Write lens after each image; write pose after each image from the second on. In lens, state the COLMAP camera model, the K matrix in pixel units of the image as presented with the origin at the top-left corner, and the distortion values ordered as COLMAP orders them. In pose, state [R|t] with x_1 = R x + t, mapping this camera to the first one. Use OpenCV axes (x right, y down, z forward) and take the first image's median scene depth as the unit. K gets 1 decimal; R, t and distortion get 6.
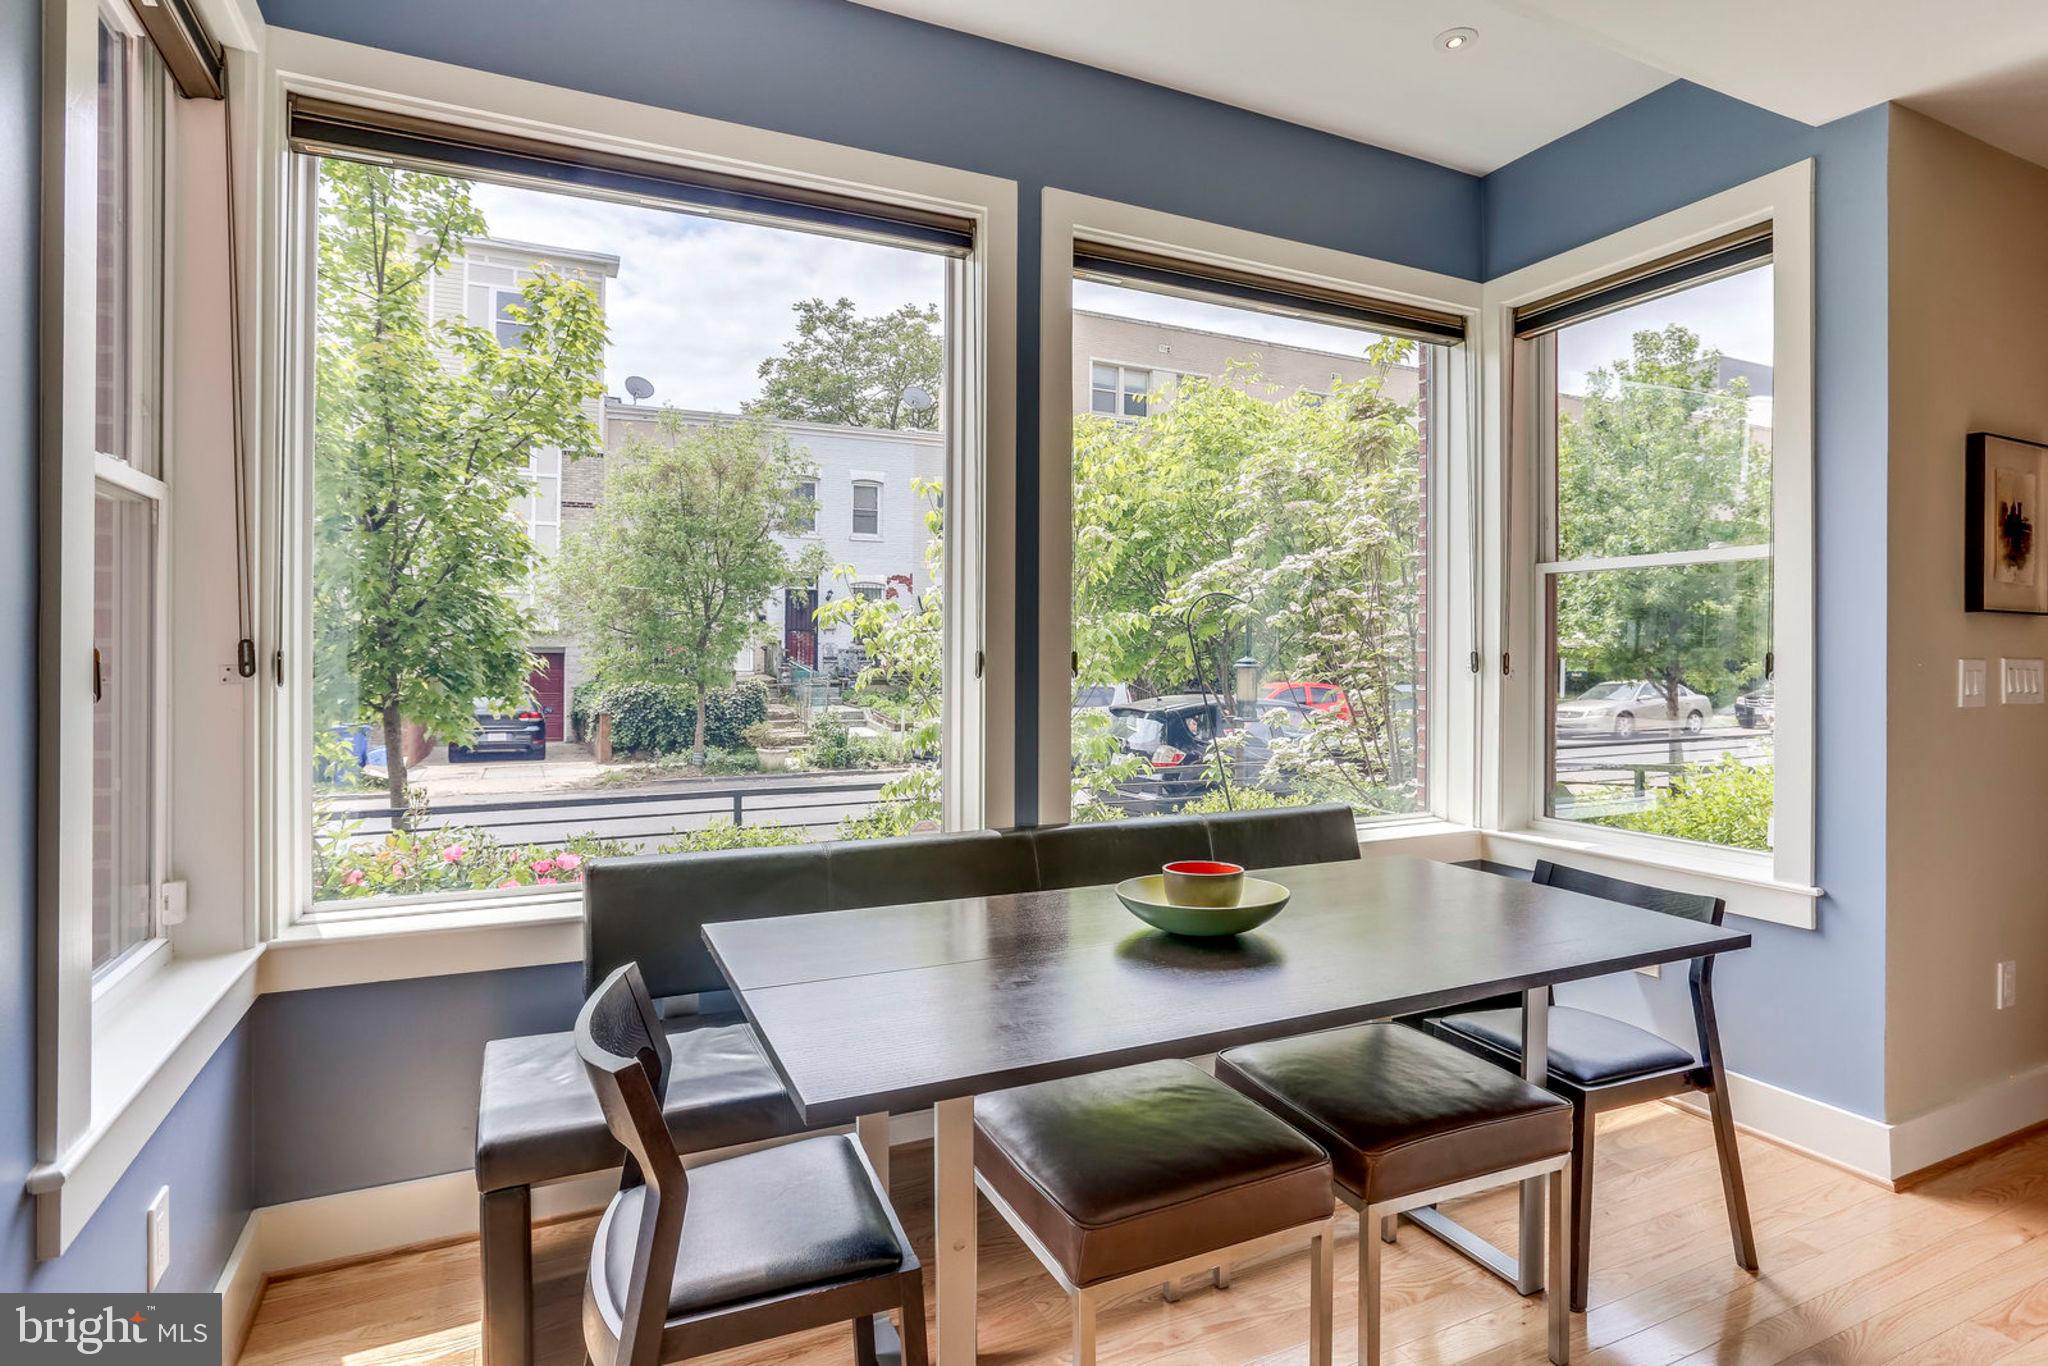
lens RADIAL K [[1066.5, 0, 1058.7], [0, 1066.5, 651.9], [0, 0, 1]] dist [-0.029848, 0.000380]
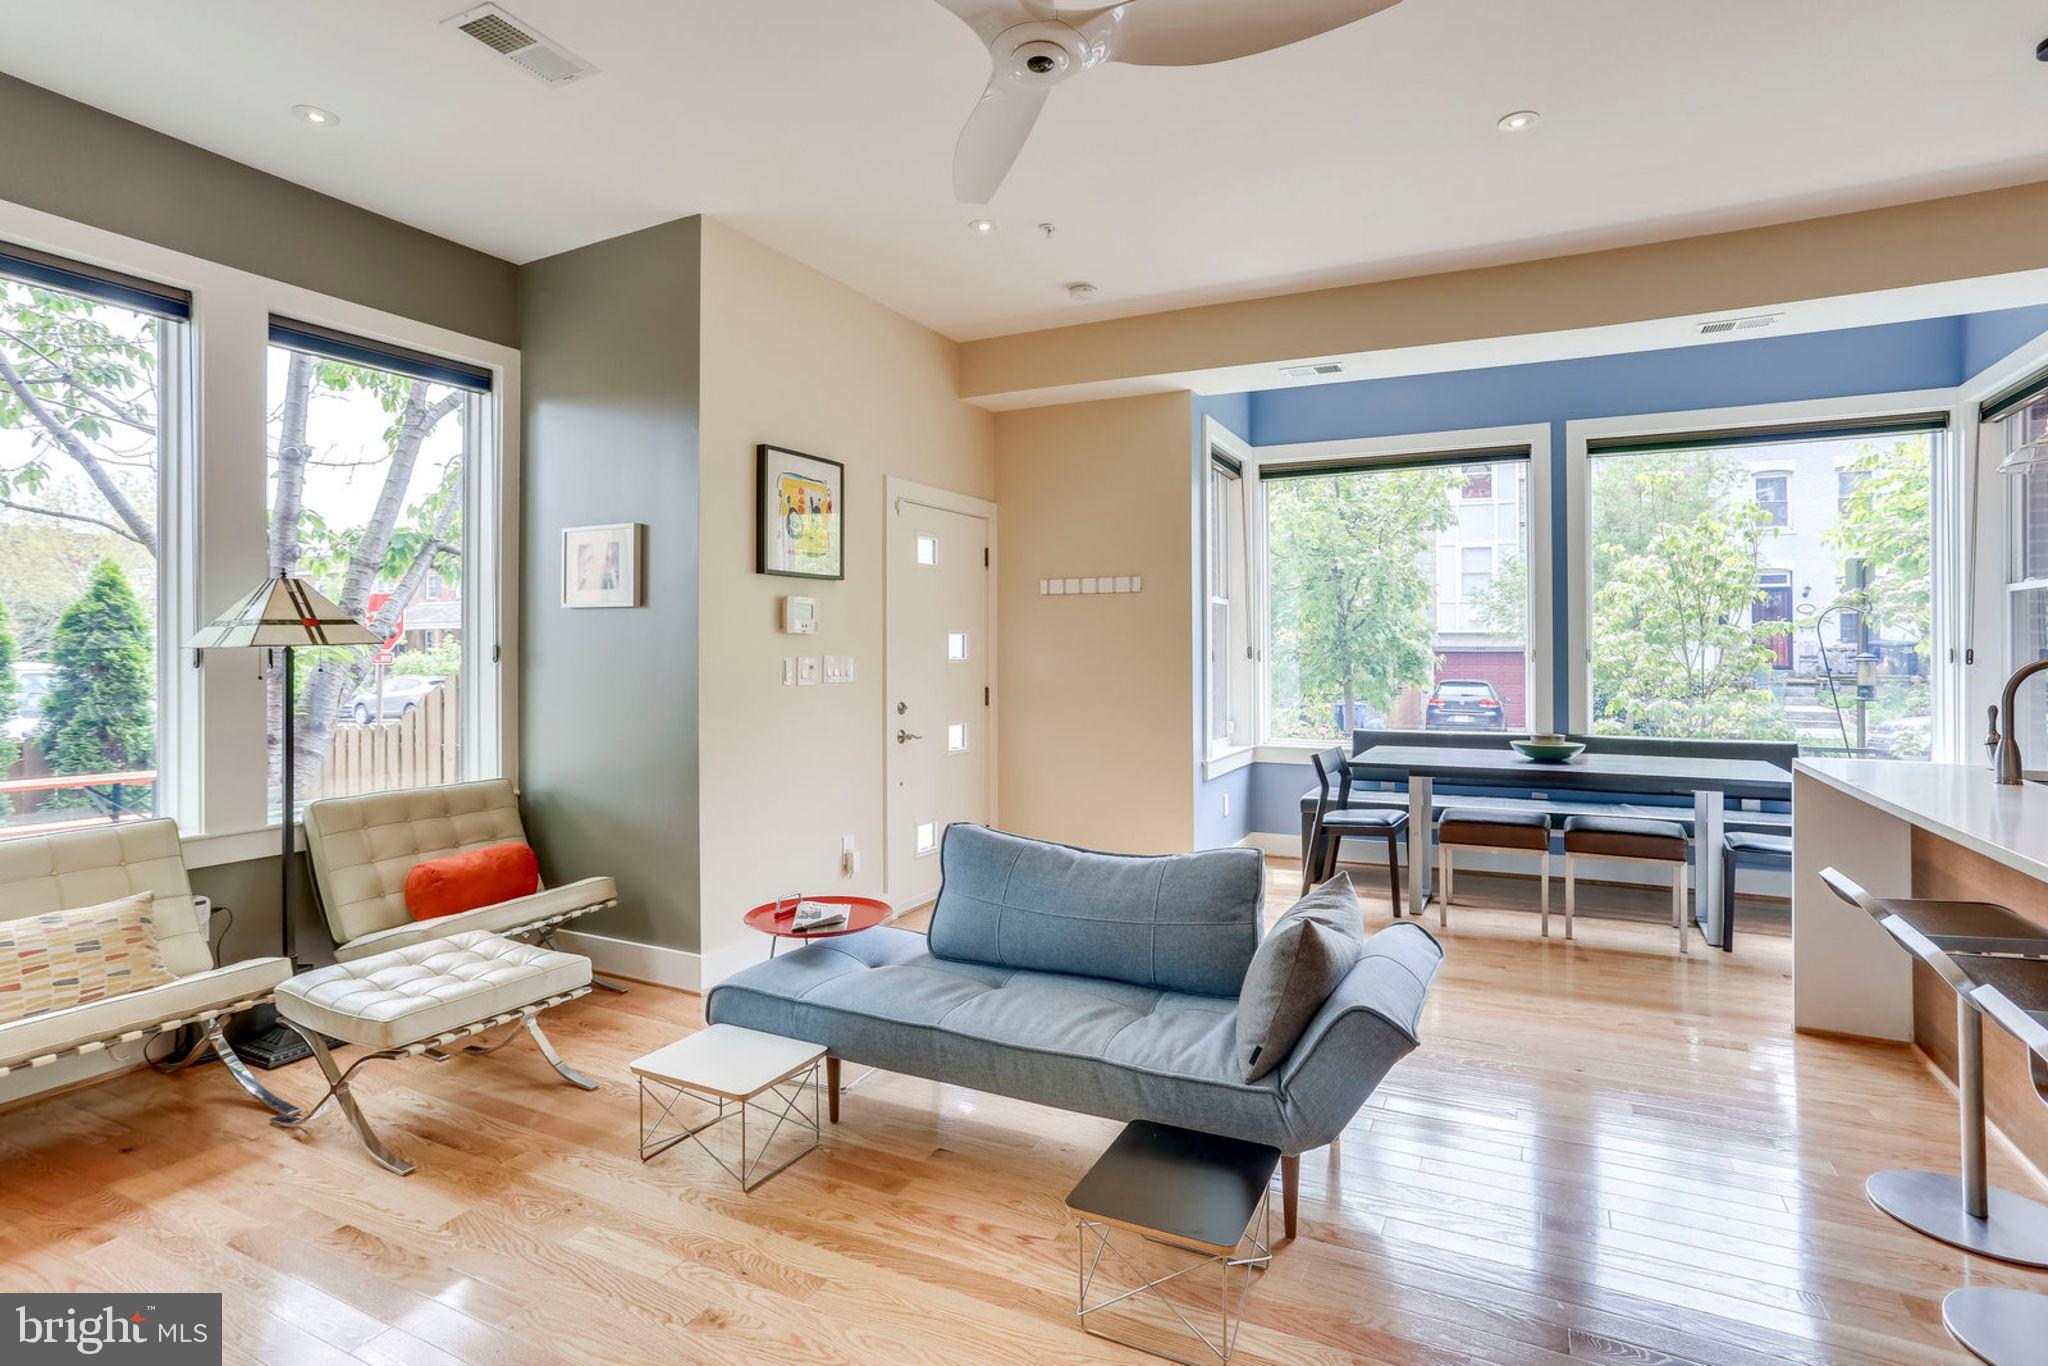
lens RADIAL K [[1033.6, 0, 1002.5], [0, 1033.6, 637.7], [0, 0, 1]] dist [-0.026030, 0.035484]
pose [[0.582703, -0.014050, -0.812564, 0.943185], [0.003166, 0.999882, -0.015019, 0.003530], [0.812679, 0.006179, 0.582679, -1.015987]]
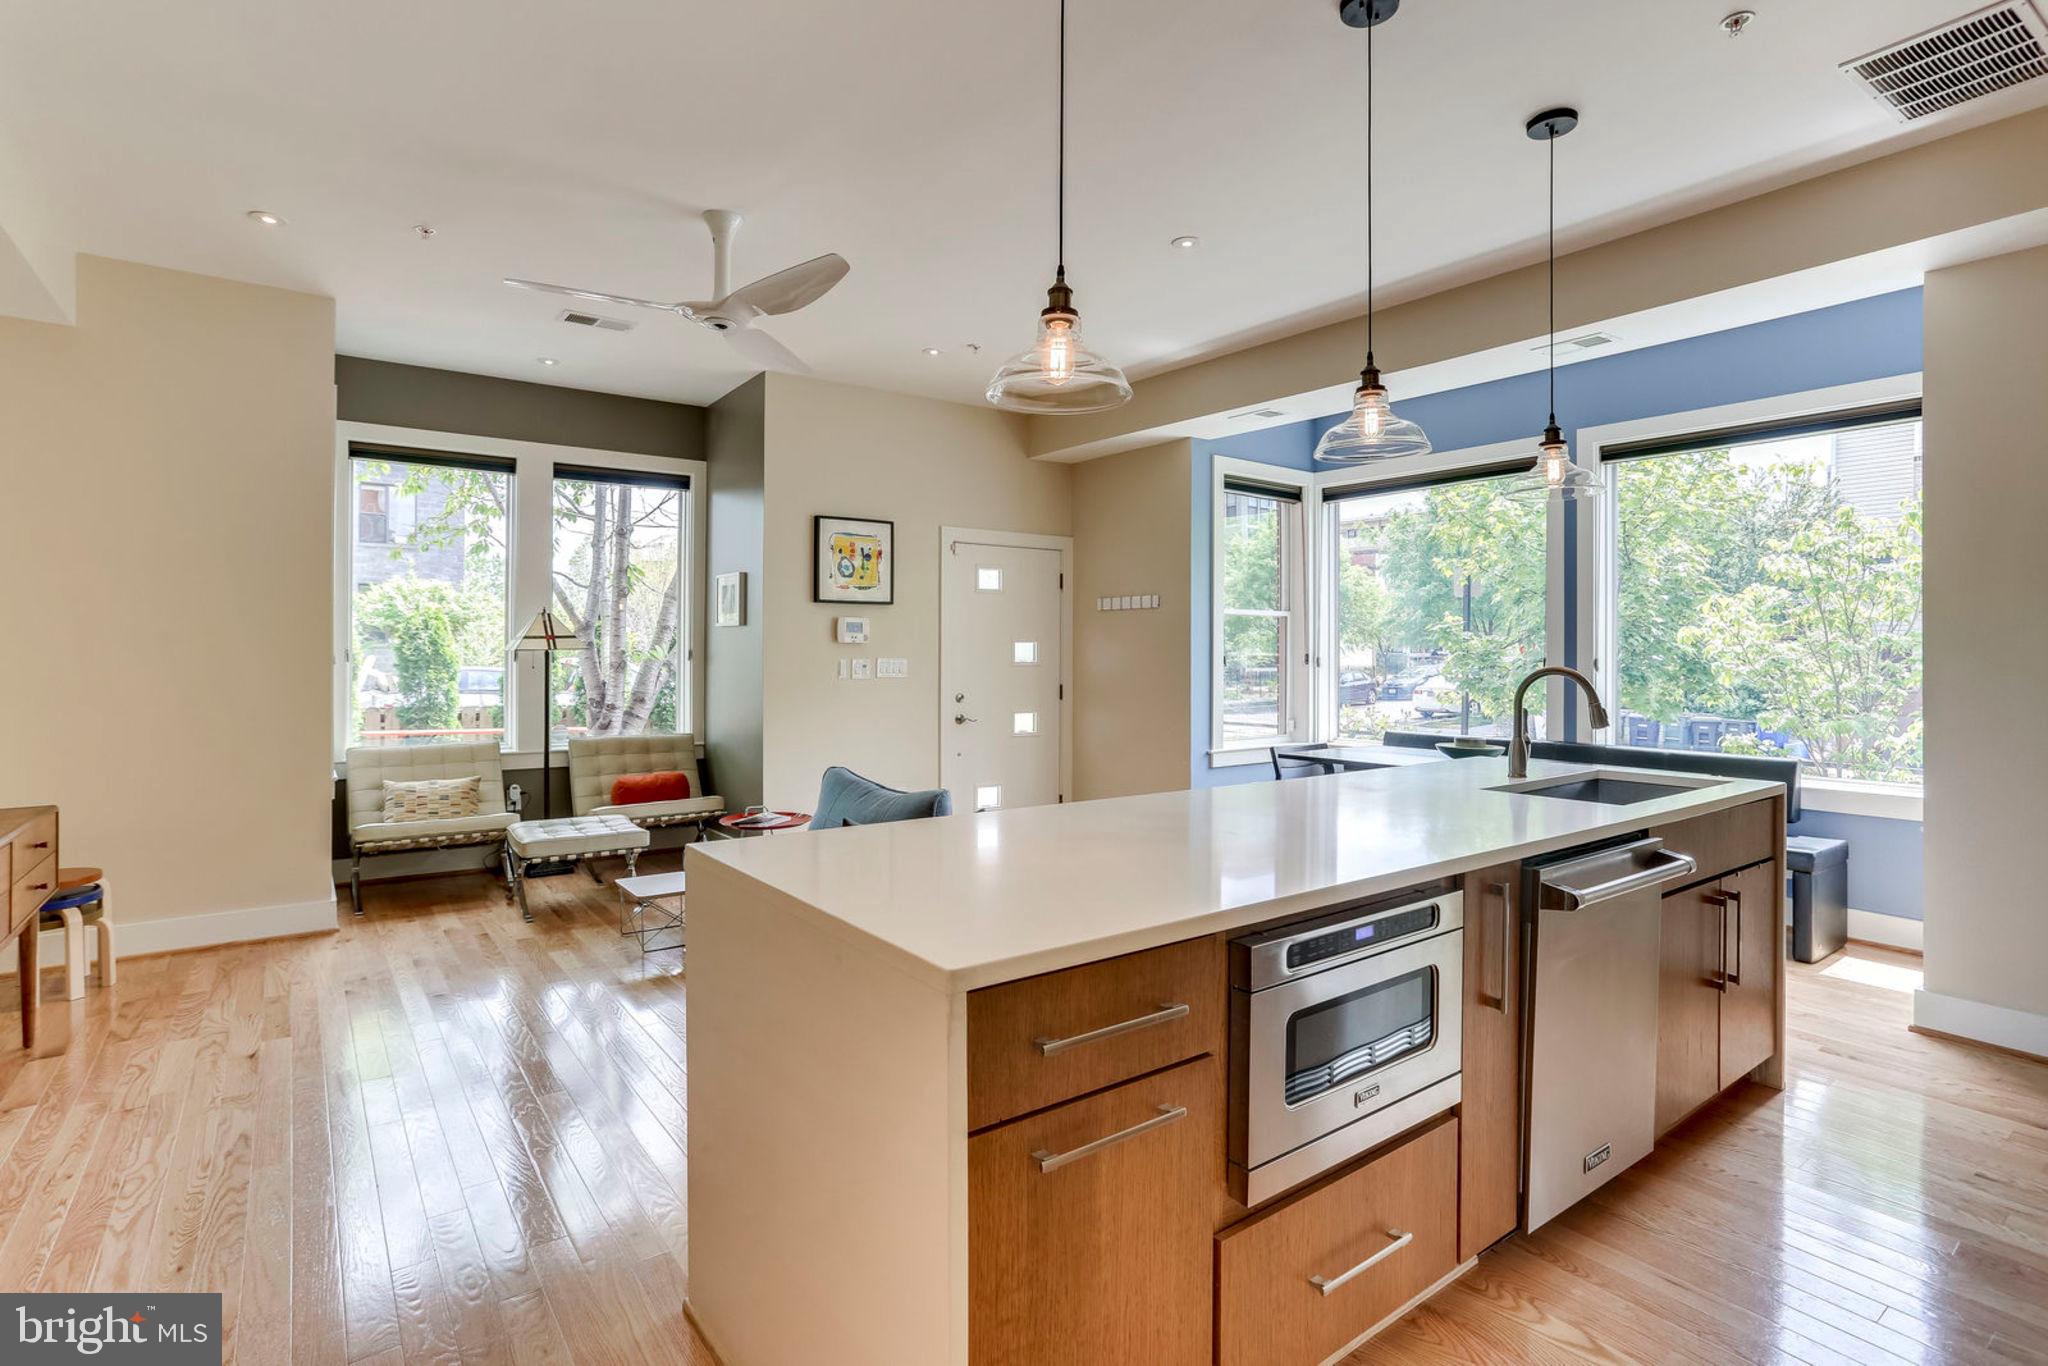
lens RADIAL K [[1004.6, 0, 978.0], [0, 1004.6, 646.7], [0, 0, 1]] dist [0.003127, 0.001448]
pose [[0.146065, -0.008209, -0.989241, 1.702673], [-0.004313, 0.999951, -0.008935, 0.000381], [0.989266, 0.005571, 0.146023, -0.413901]]
